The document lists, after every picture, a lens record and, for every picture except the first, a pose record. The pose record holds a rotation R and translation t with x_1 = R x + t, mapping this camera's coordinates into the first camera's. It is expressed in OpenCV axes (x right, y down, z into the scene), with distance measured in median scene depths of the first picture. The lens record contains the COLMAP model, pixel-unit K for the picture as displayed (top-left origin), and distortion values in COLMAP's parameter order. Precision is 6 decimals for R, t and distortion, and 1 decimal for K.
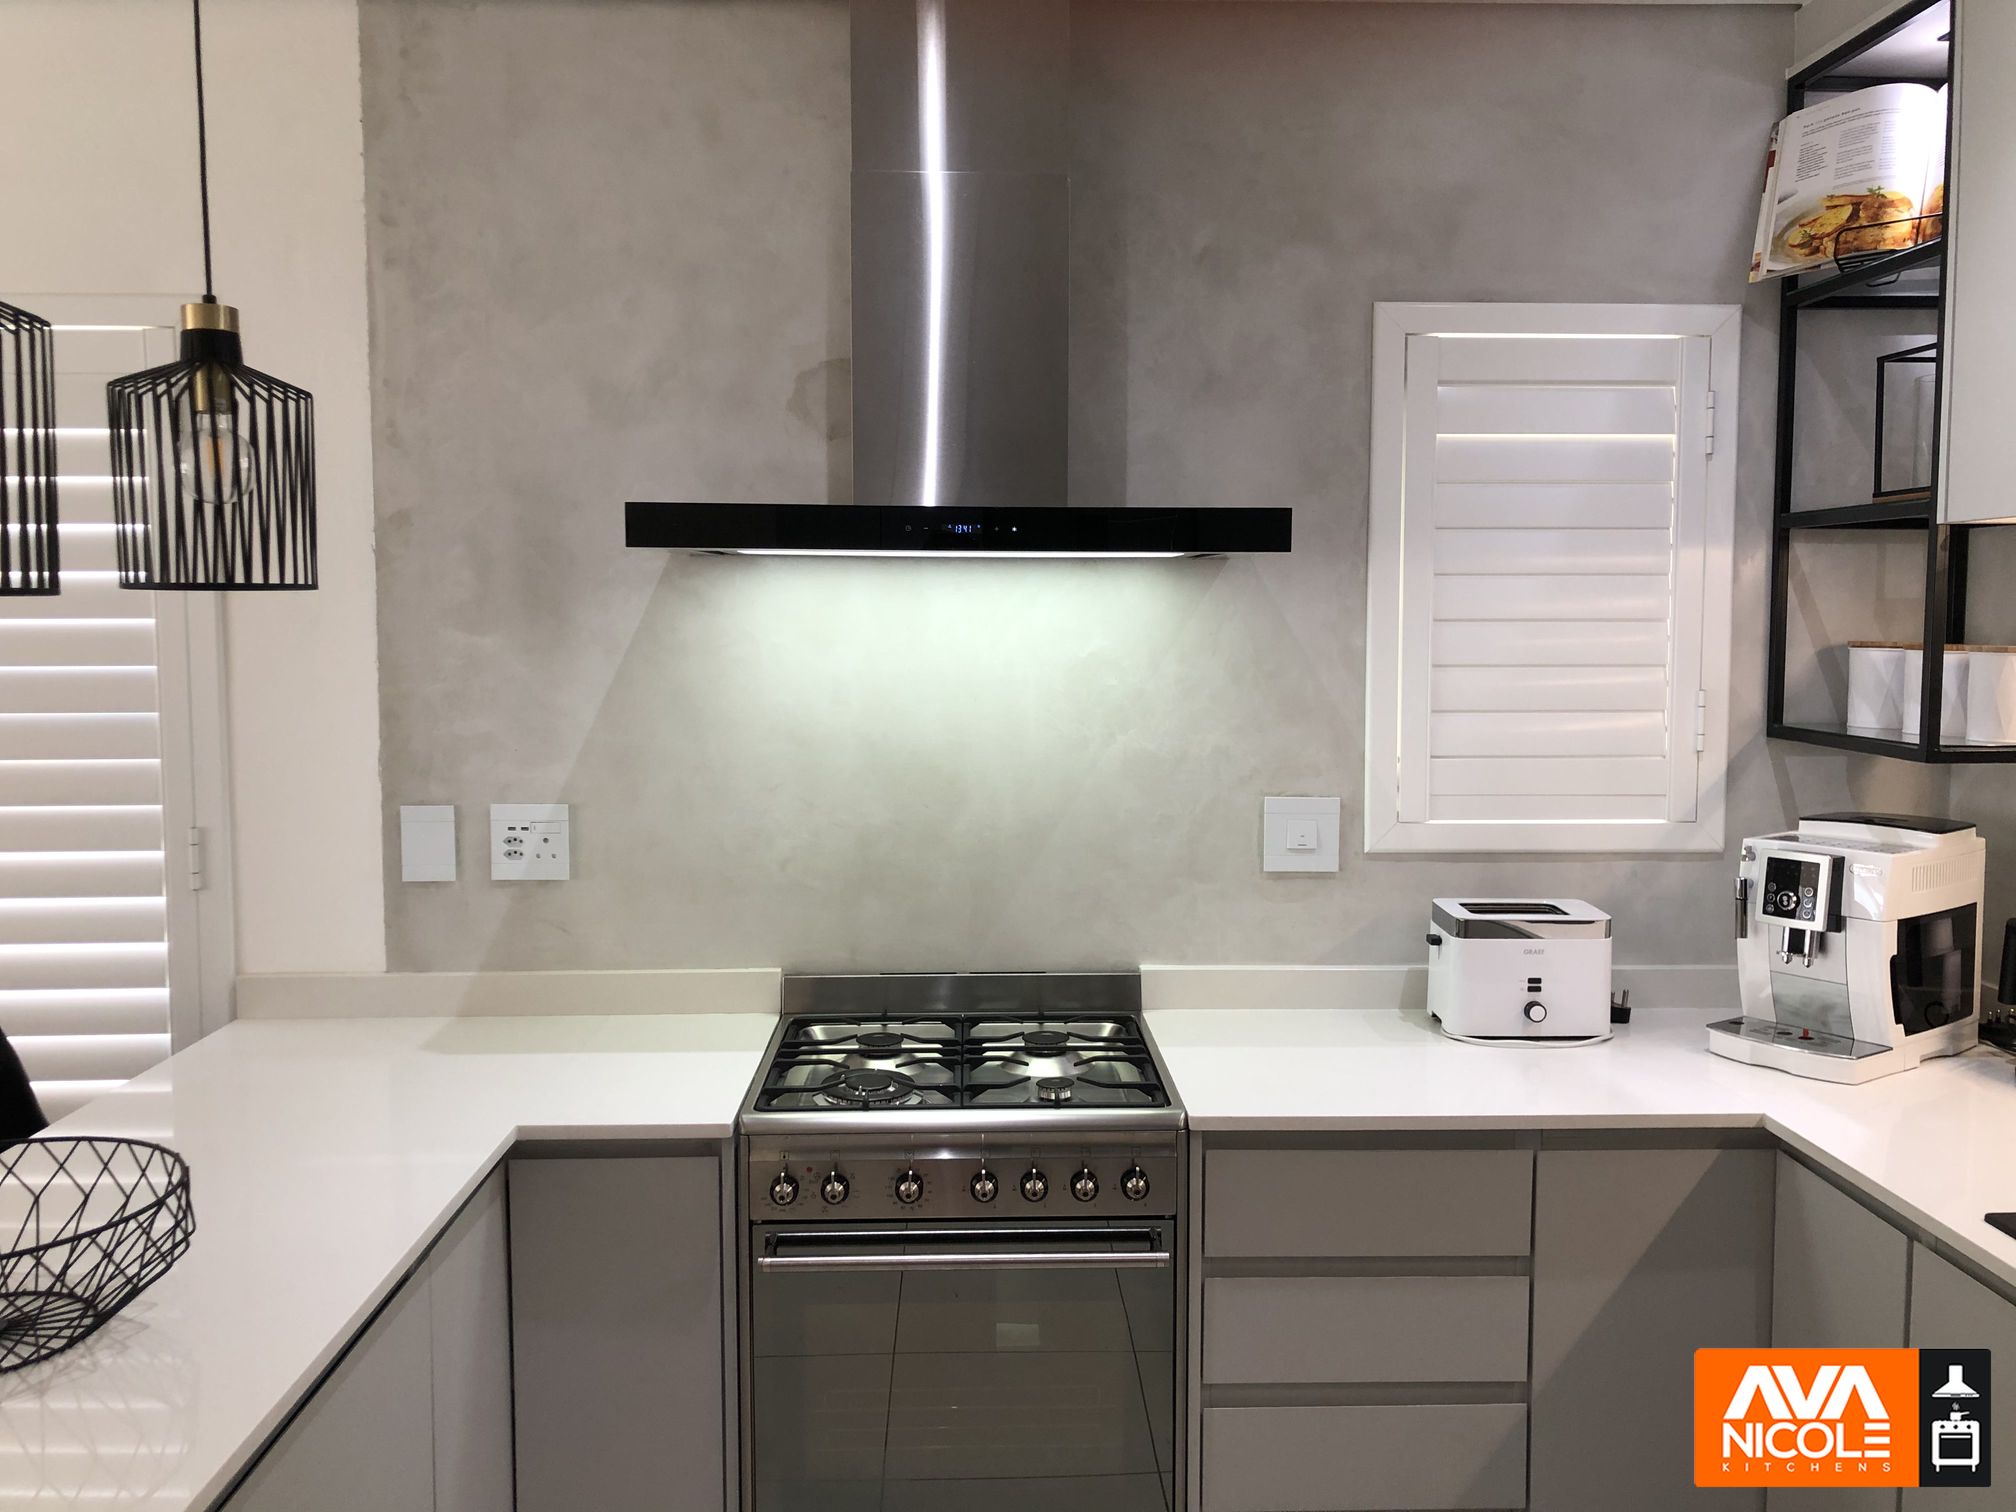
lens RADIAL K [[1668.8, 0, 1007.9], [0, 1668.8, 729.3], [0, 0, 1]] dist [0.045694, -0.052453]
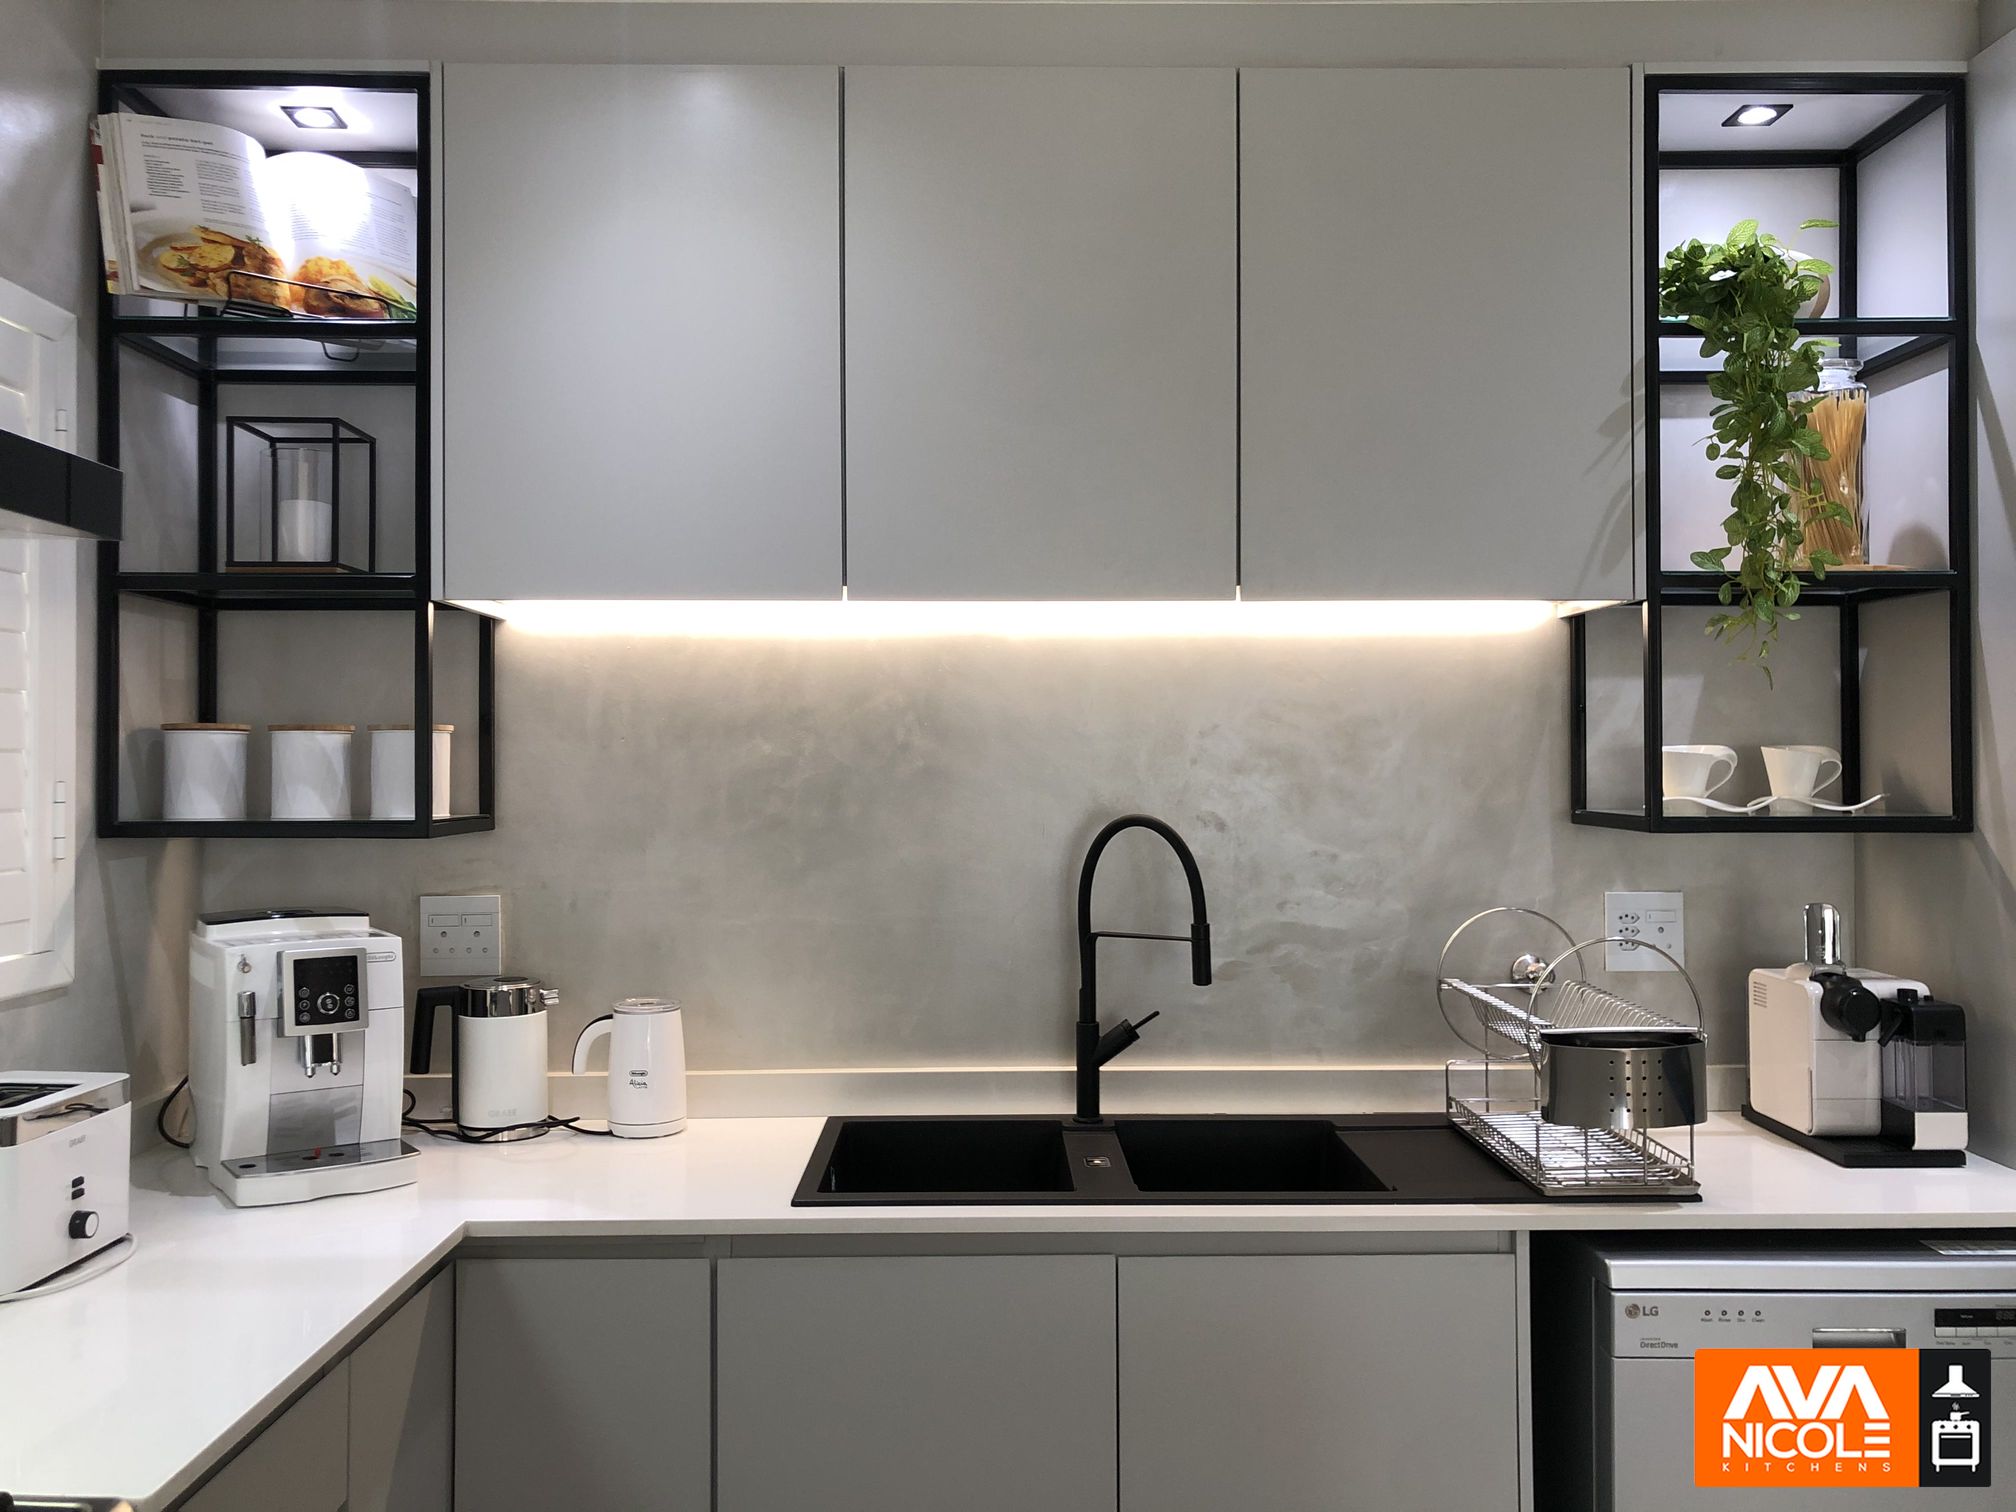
lens RADIAL K [[1668.8, 0, 1014.7], [0, 1668.8, 728.1], [0, 0, 1]] dist [0.045694, -0.052453]
pose [[0.009906, 0.020110, 0.999749, -0.385906], [0.072803, 0.997130, -0.020779, 0.000723], [-0.997297, 0.072991, 0.008413, 0.554458]]
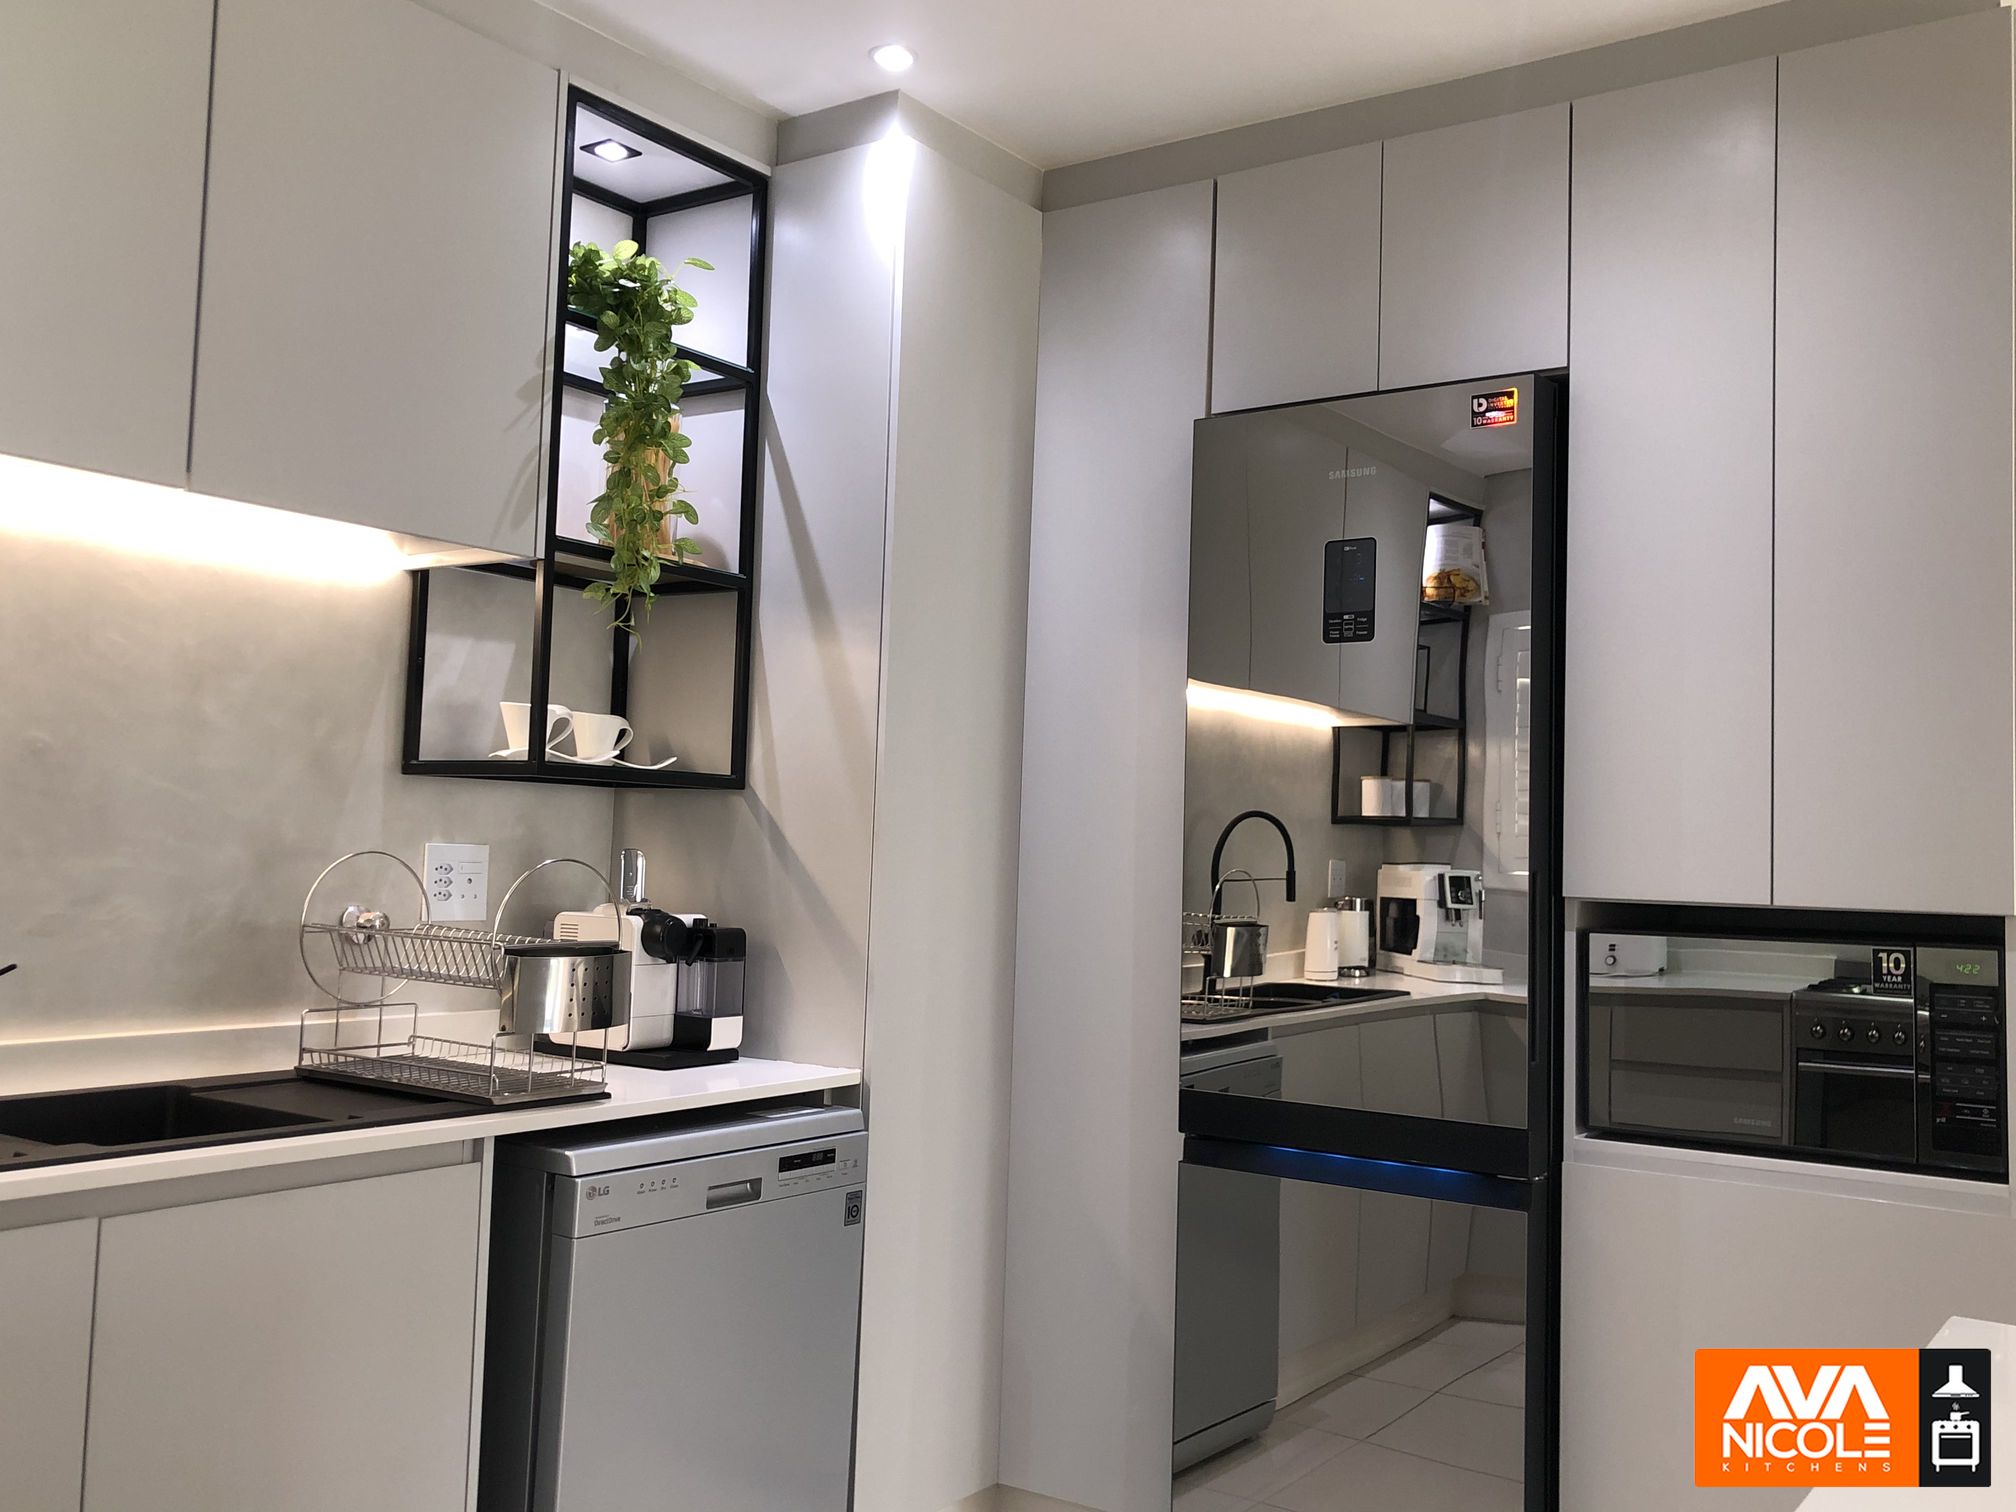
lens RADIAL K [[1824.2, 0, 1011.7], [0, 1824.2, 721.8], [0, 0, 1]] dist [0.049679, -0.077476]
pose [[-0.805332, 0.021363, 0.592439, -0.328072], [0.013169, 0.999749, -0.018149, 0.053113], [-0.592678, -0.006815, -0.805411, 0.900191]]
